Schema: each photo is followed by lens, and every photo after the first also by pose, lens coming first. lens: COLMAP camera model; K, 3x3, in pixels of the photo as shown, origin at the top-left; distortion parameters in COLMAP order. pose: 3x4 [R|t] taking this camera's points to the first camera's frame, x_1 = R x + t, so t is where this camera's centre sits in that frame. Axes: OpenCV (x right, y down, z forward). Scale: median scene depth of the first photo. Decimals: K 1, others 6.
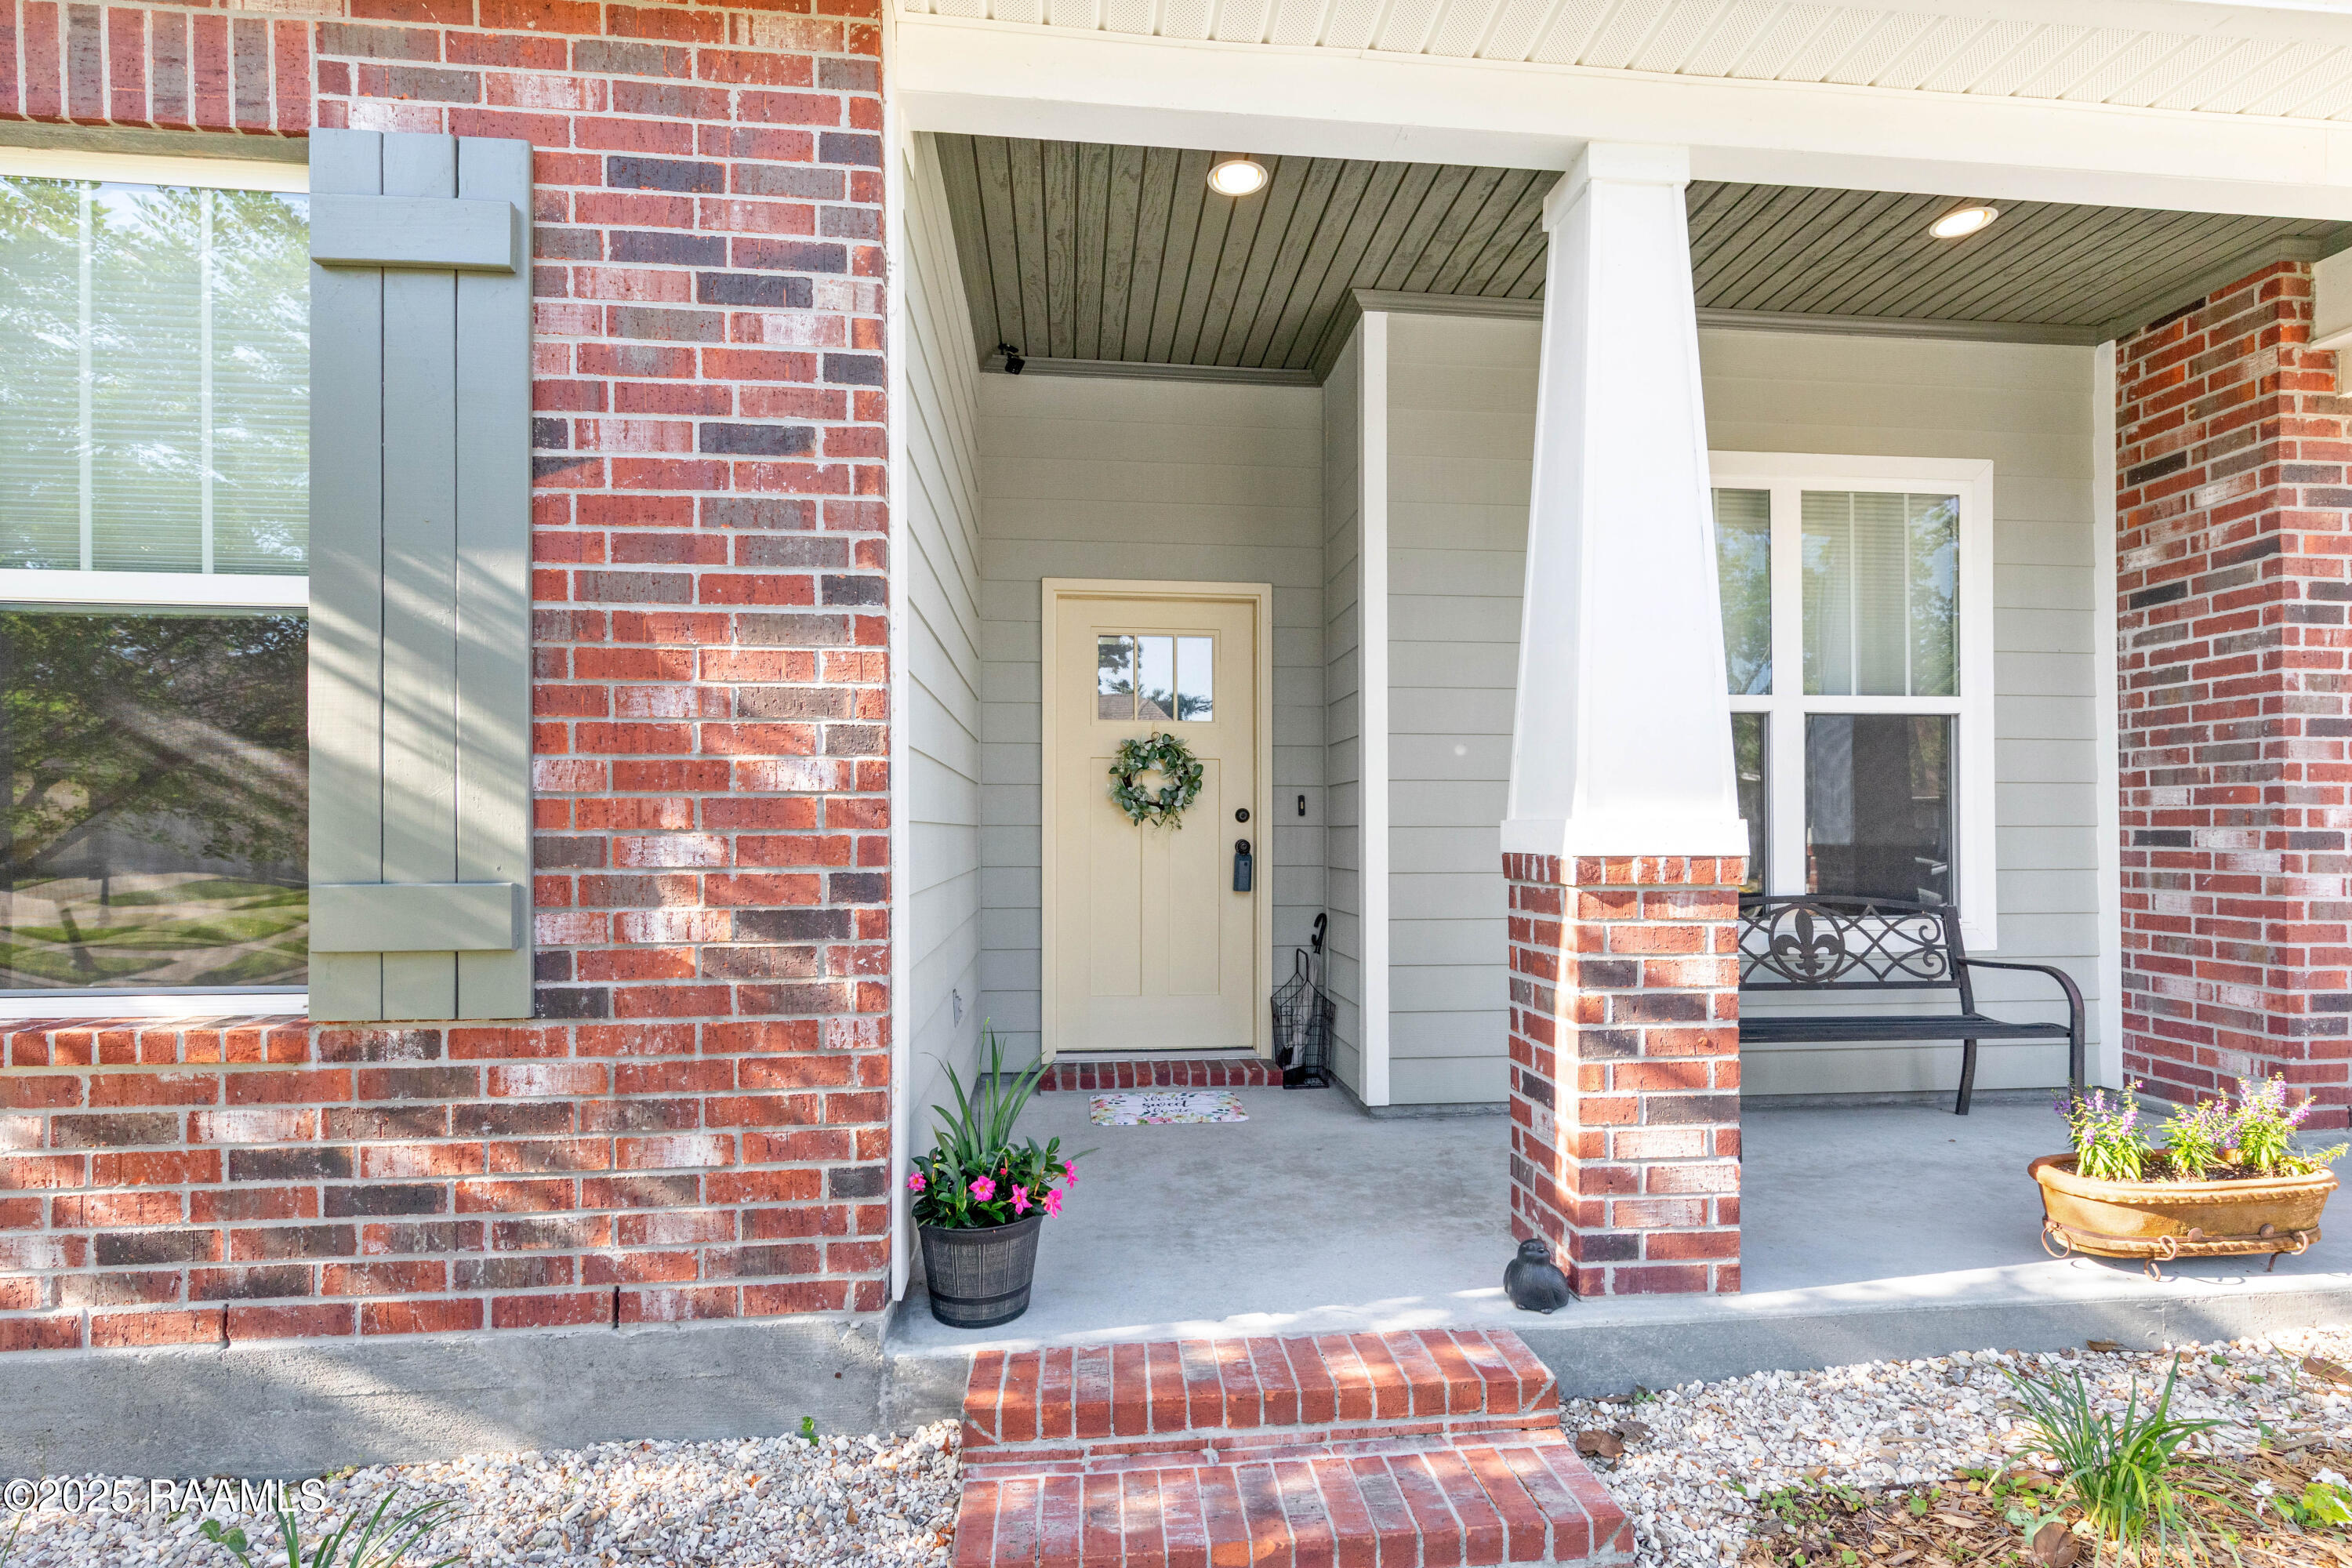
lens RADIAL K [[1170.3, 0, 1205.3], [0, 1170.3, 821.0], [0, 0, 1]] dist [0.004508, 0.000520]
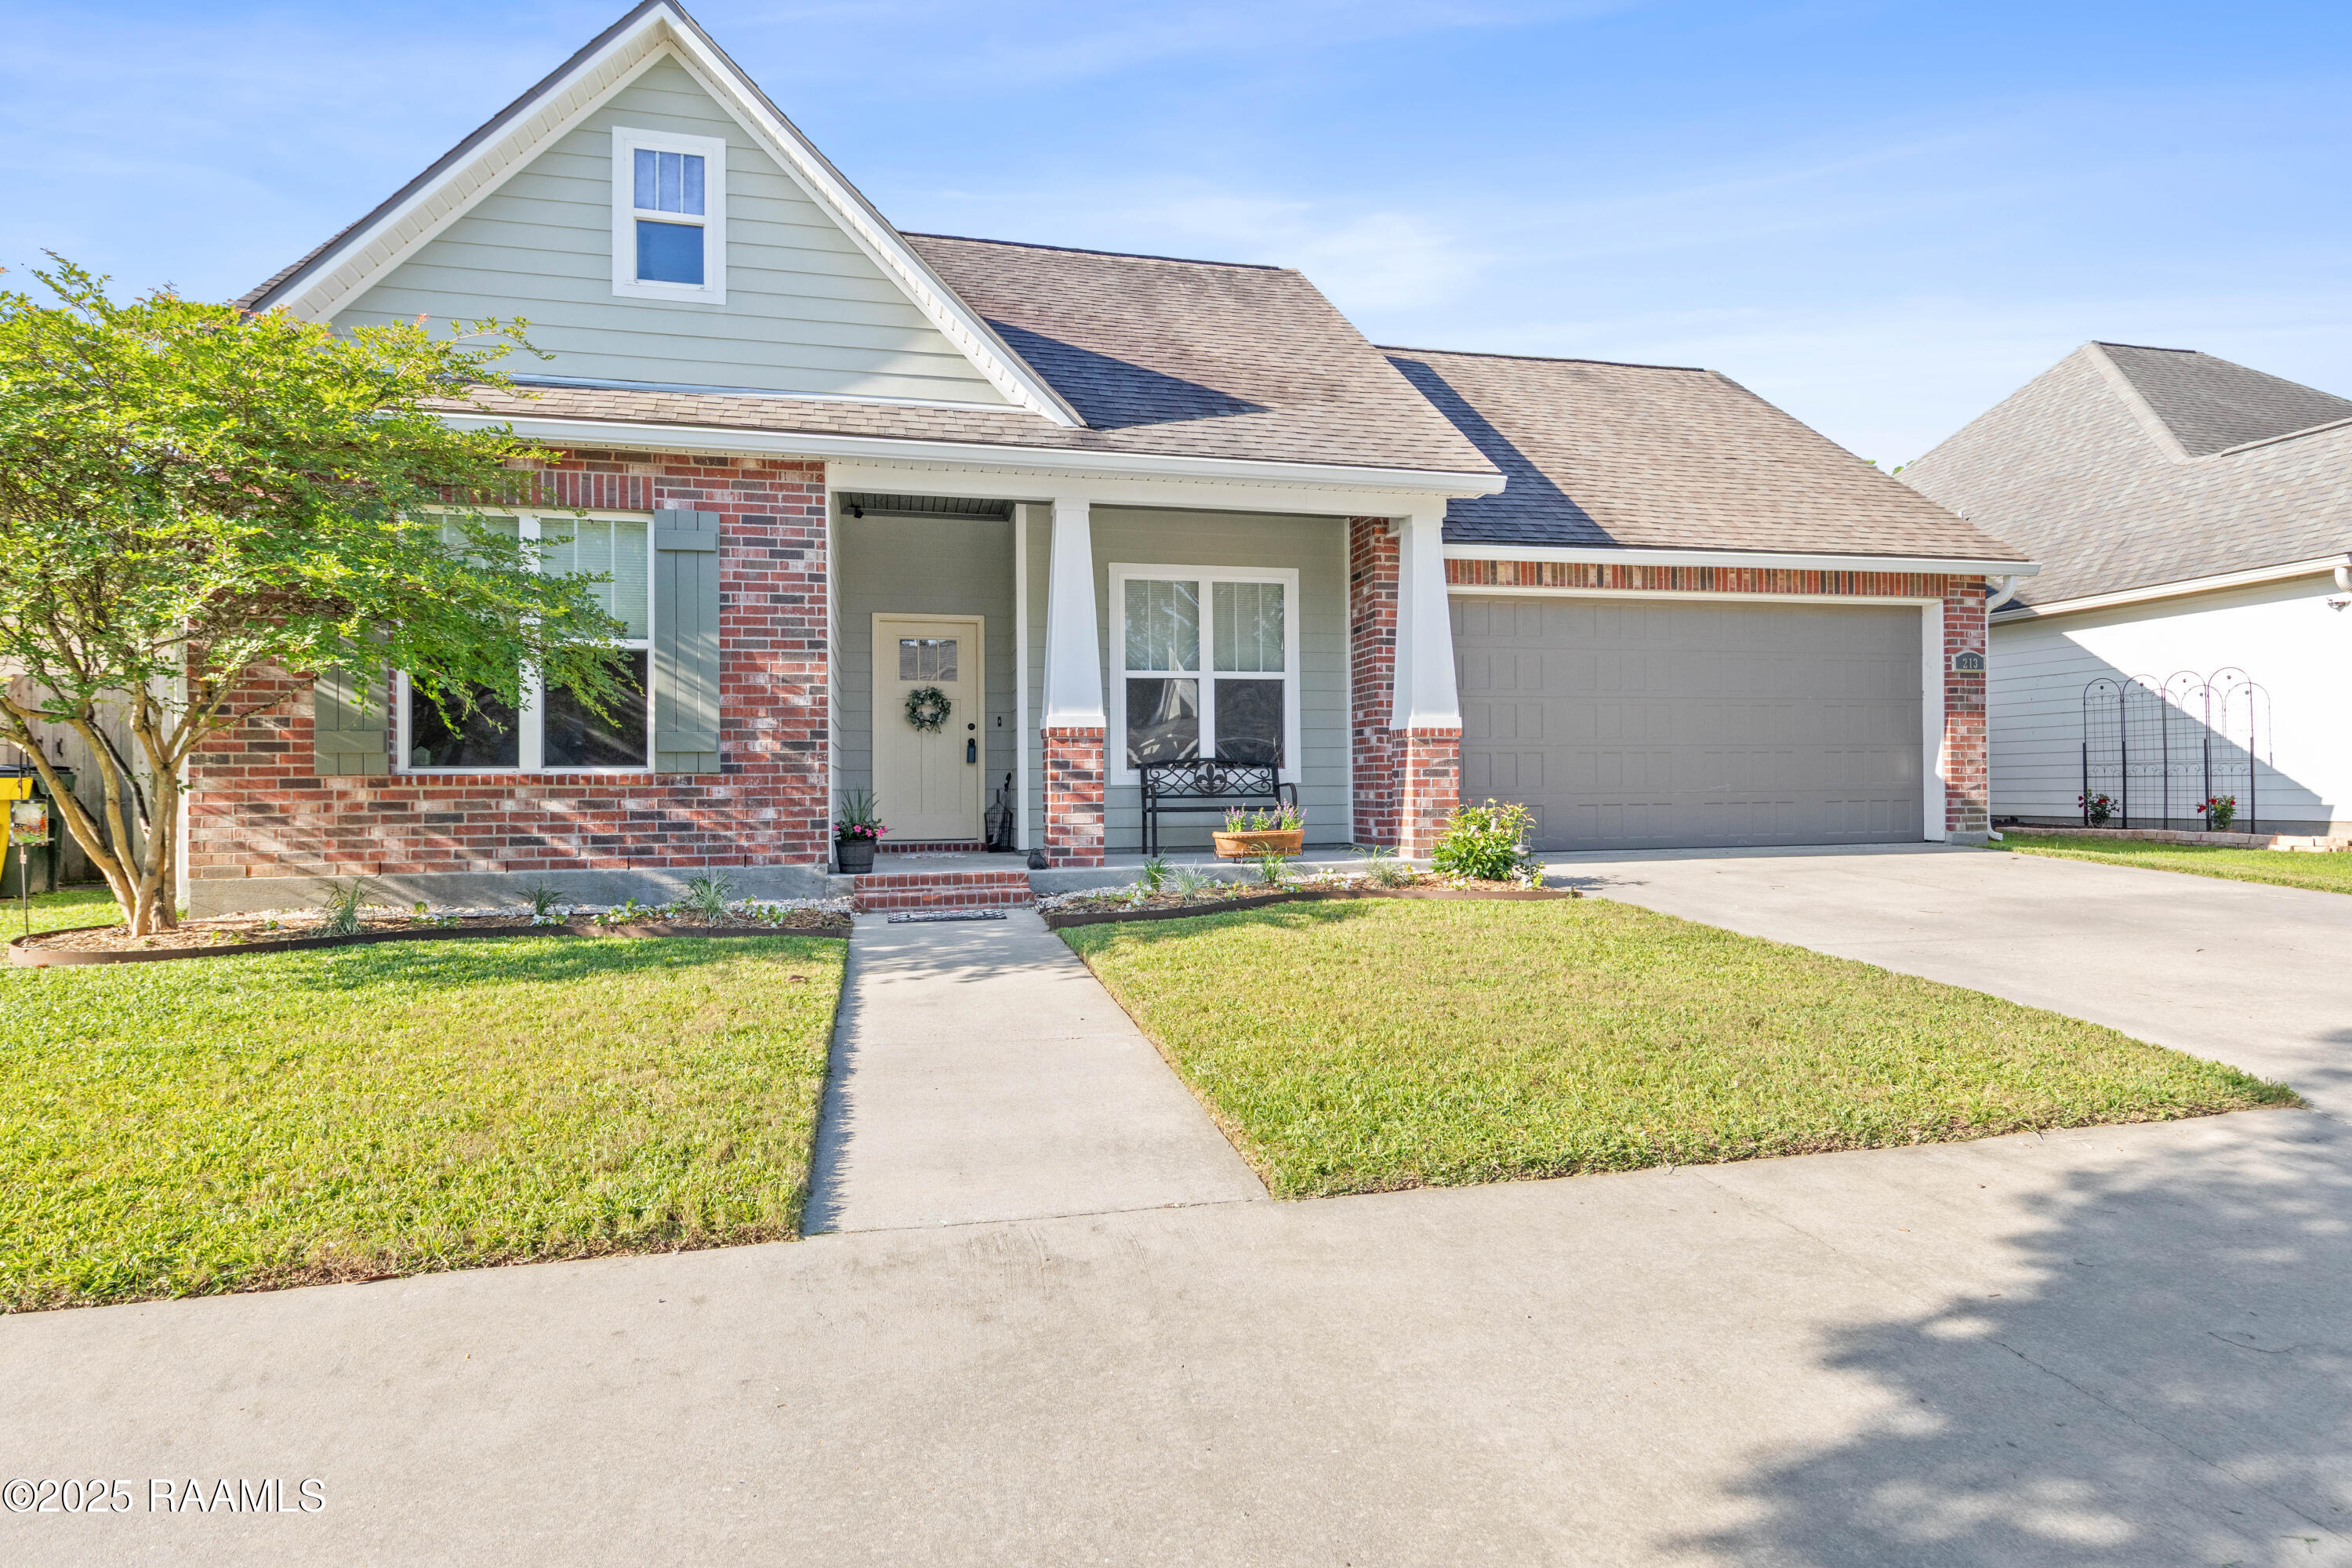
lens RADIAL K [[1212.7, 0, 1185.5], [0, 1212.7, 761.3], [0, 0, 1]] dist [0.004882, 0.001034]
pose [[0.992269, -0.005100, 0.123997, 0.307037], [0.006388, 0.999930, -0.009995, 0.174282], [-0.123937, 0.010710, 0.992232, -2.543952]]
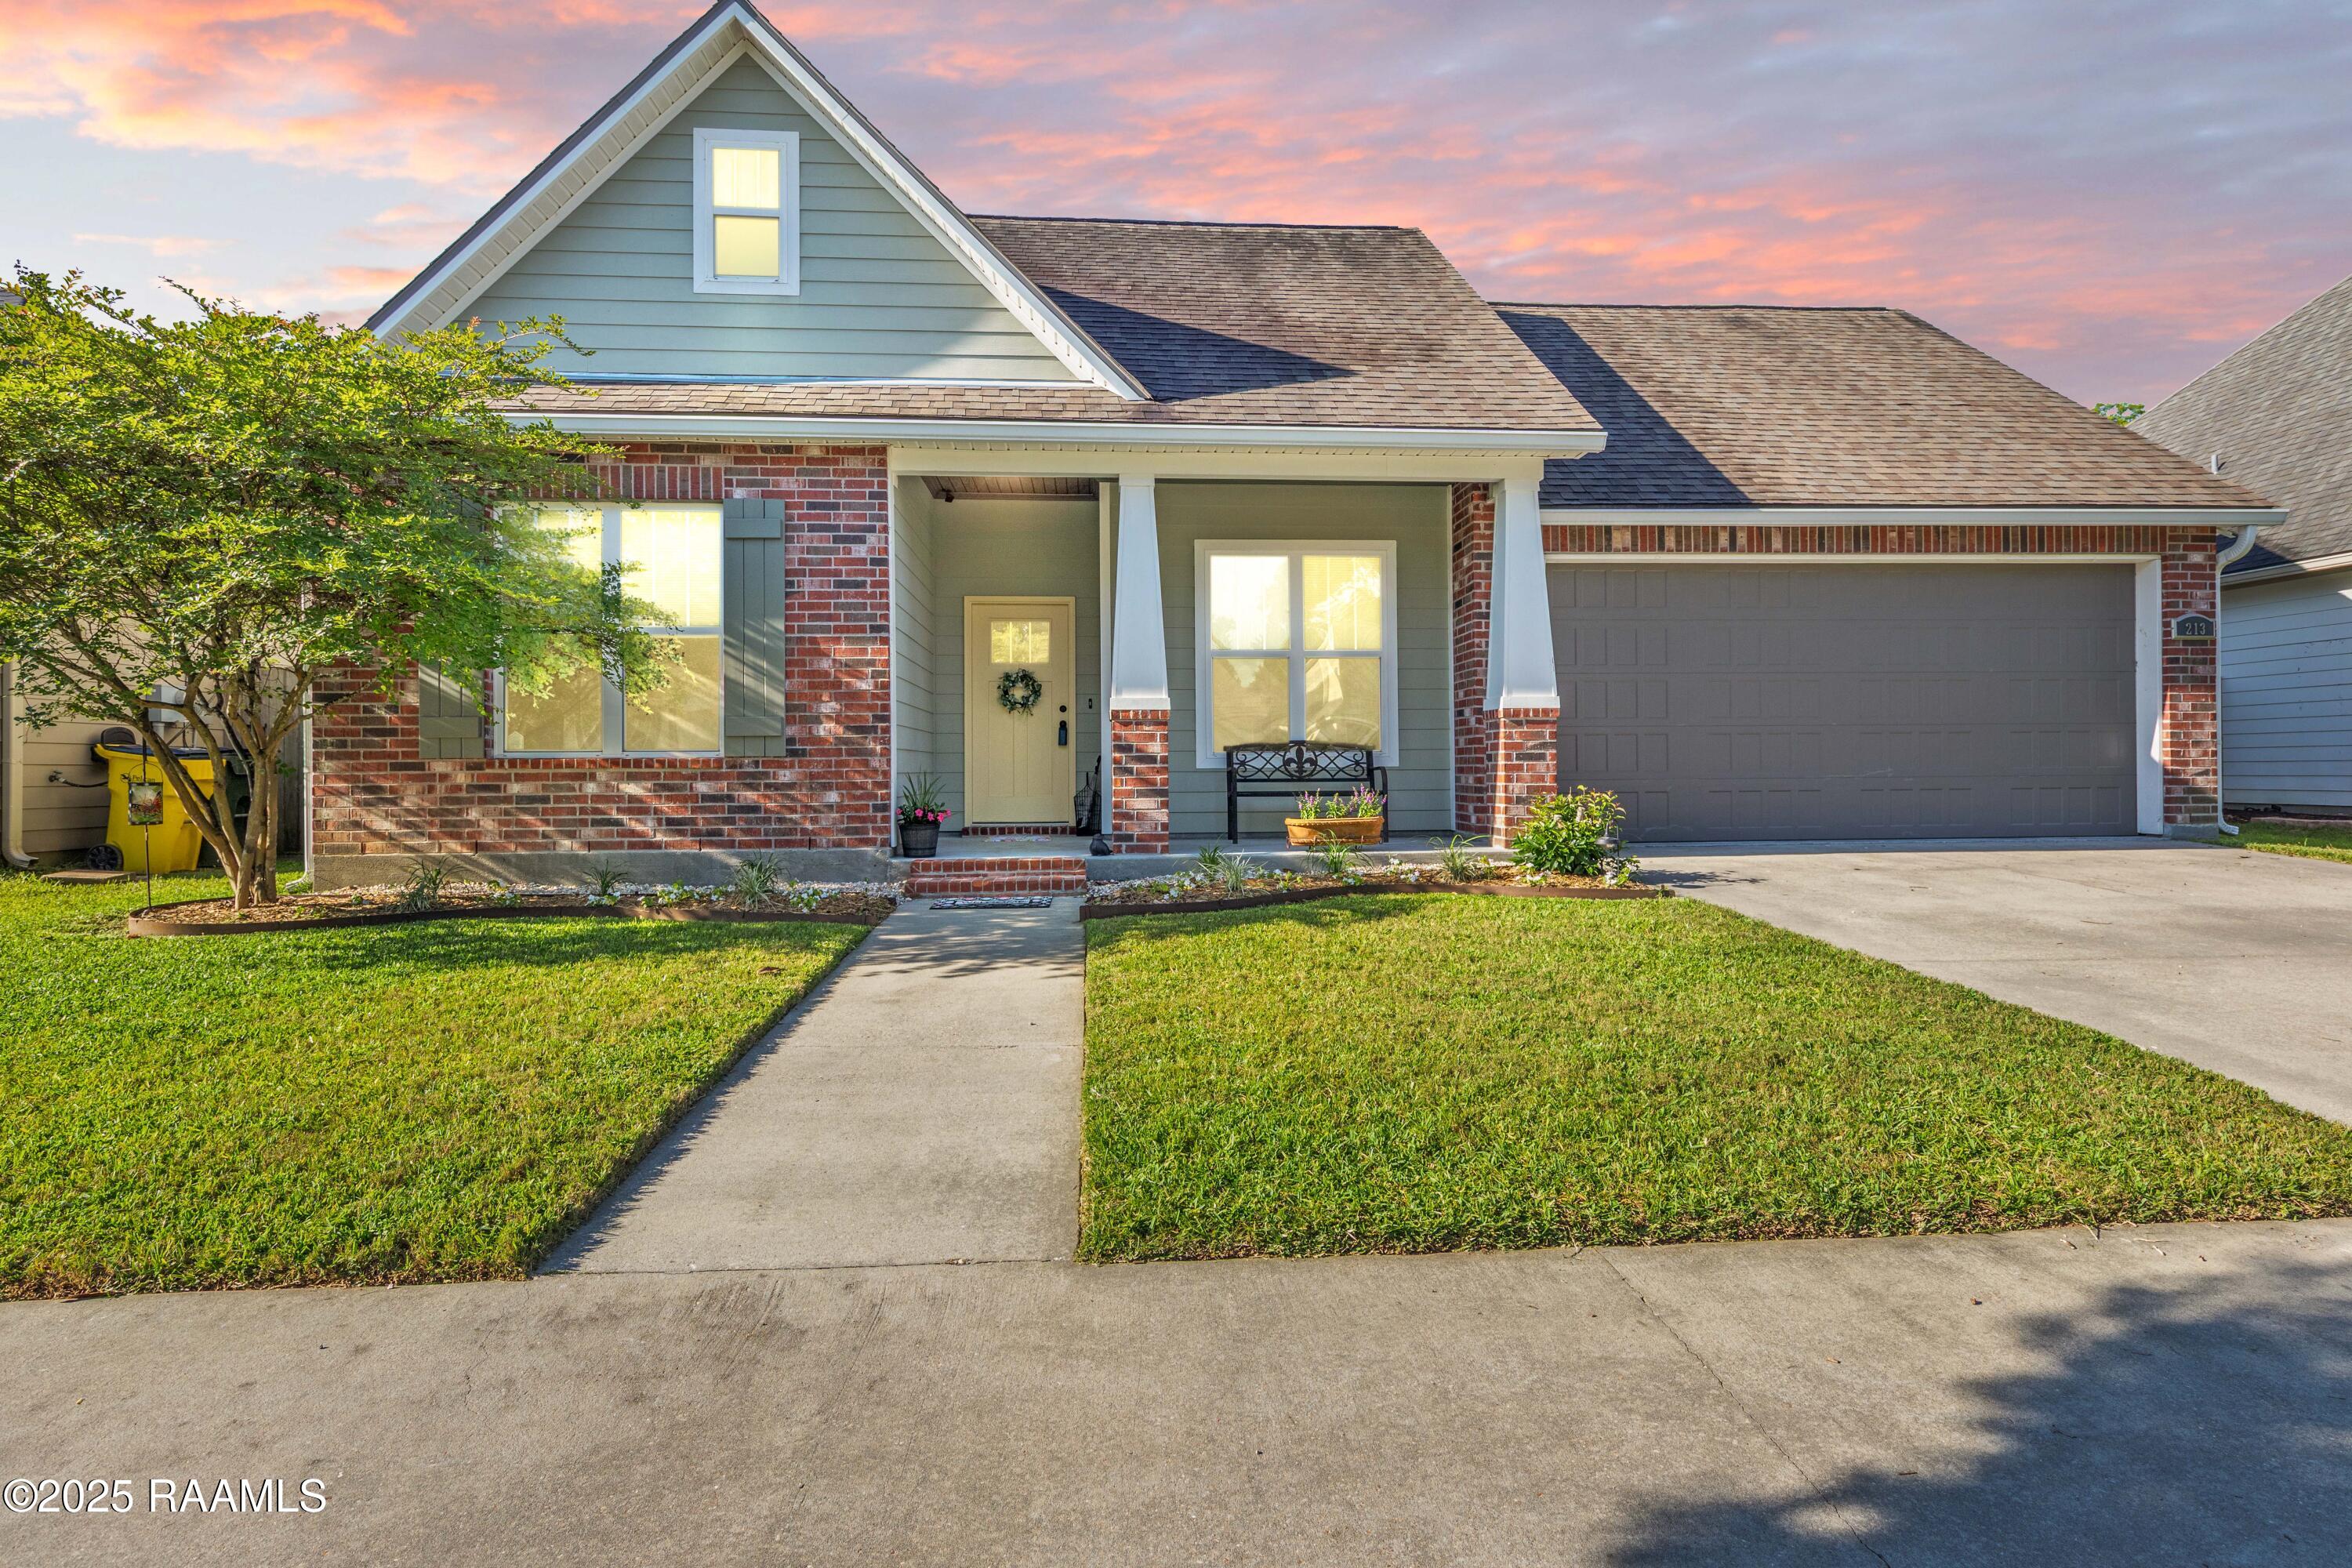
lens RADIAL K [[1204.3, 0, 1178.1], [0, 1204.3, 743.1], [0, 0, 1]] dist [0.005728, -0.000291]
pose [[0.999363, -0.006186, -0.035140, 0.668900], [0.005899, 0.999948, -0.008260, 0.160659], [0.035190, 0.008048, 0.999348, -2.393661]]
